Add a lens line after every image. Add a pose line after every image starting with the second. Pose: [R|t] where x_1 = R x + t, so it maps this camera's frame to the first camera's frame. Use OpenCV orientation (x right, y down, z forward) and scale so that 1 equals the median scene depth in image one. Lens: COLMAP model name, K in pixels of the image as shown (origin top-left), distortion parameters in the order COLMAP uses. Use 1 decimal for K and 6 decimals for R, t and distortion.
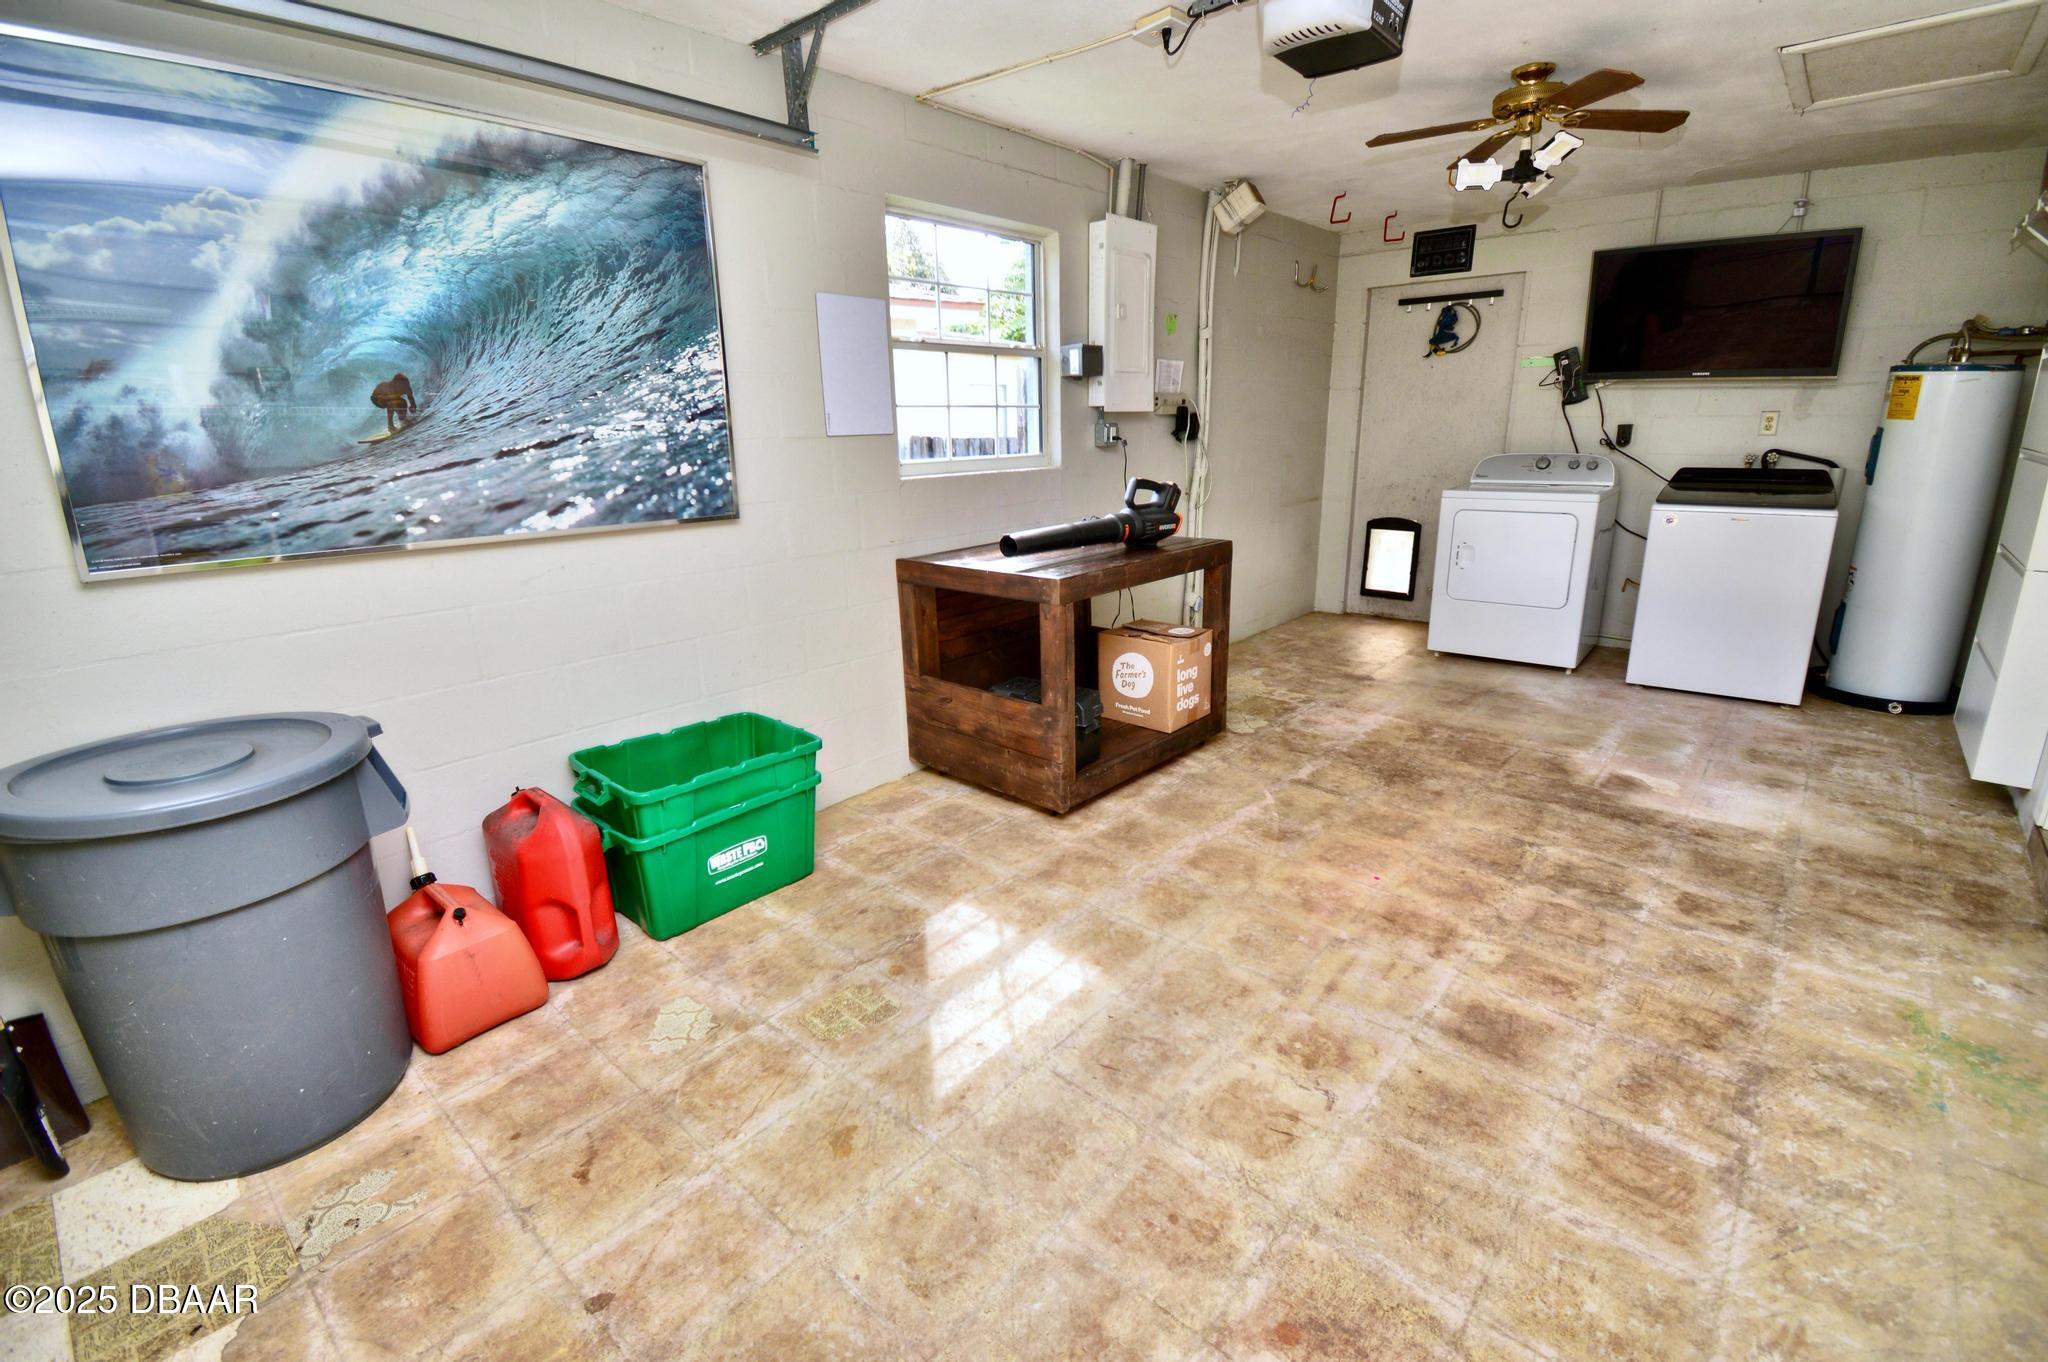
lens RADIAL K [[911.6, 0, 1022.3], [0, 911.6, 673.9], [0, 0, 1]] dist [0.015157, -0.022064]
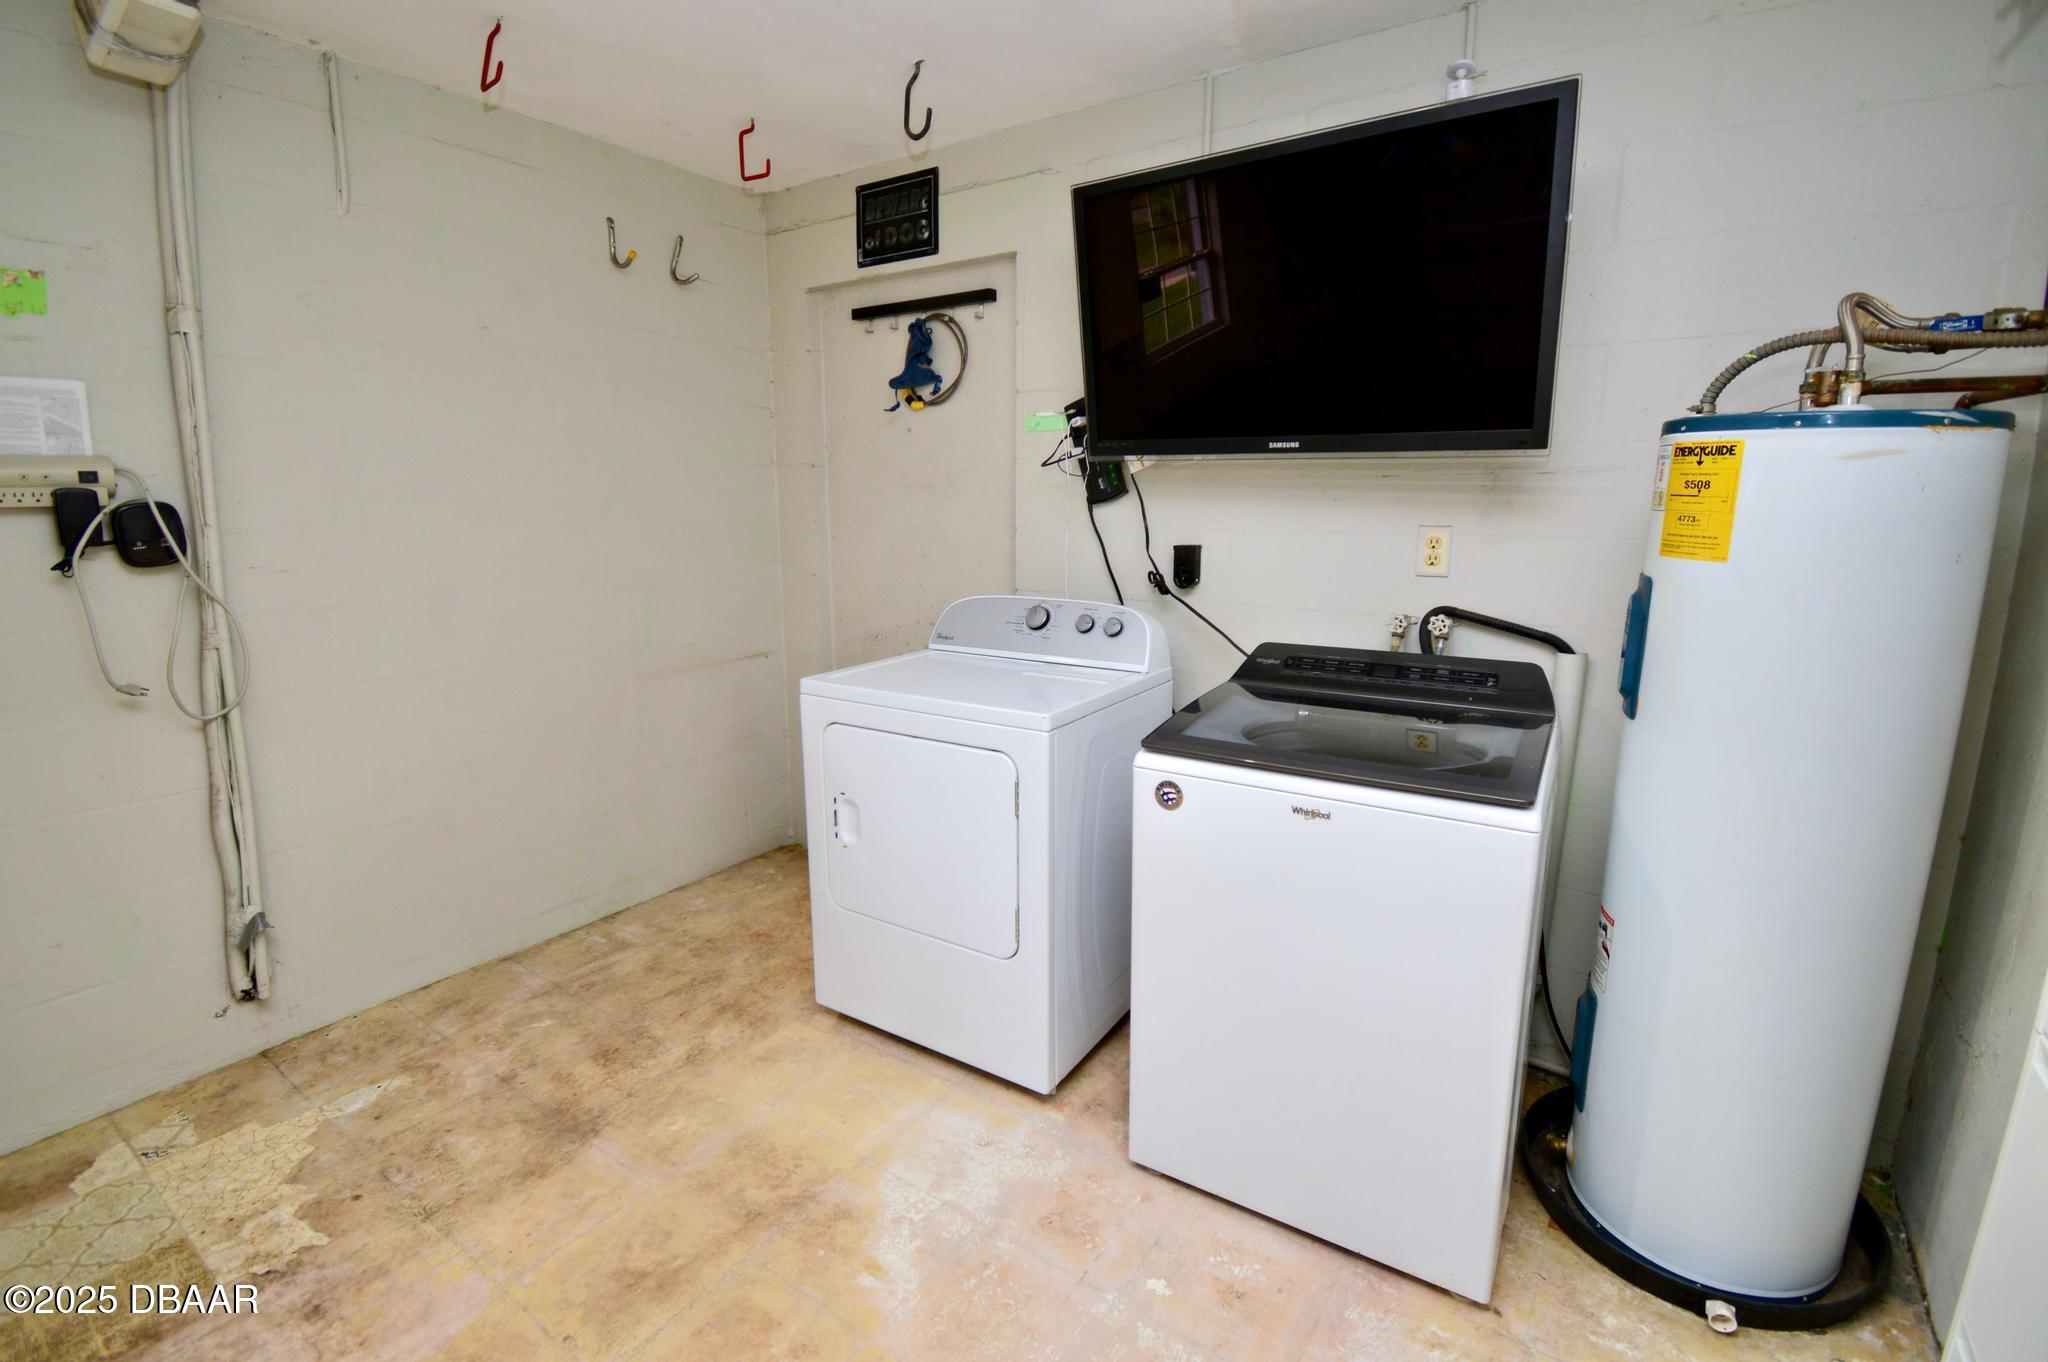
lens RADIAL K [[911.6, 0, 1022.7], [0, 911.6, 683.6], [0, 0, 1]] dist [0.015157, -0.022064]
pose [[0.992431, -0.000261, 0.122800, 0.523370], [0.009860, 0.996939, -0.077563, -0.163773], [-0.122404, 0.078186, 0.989396, 0.535793]]
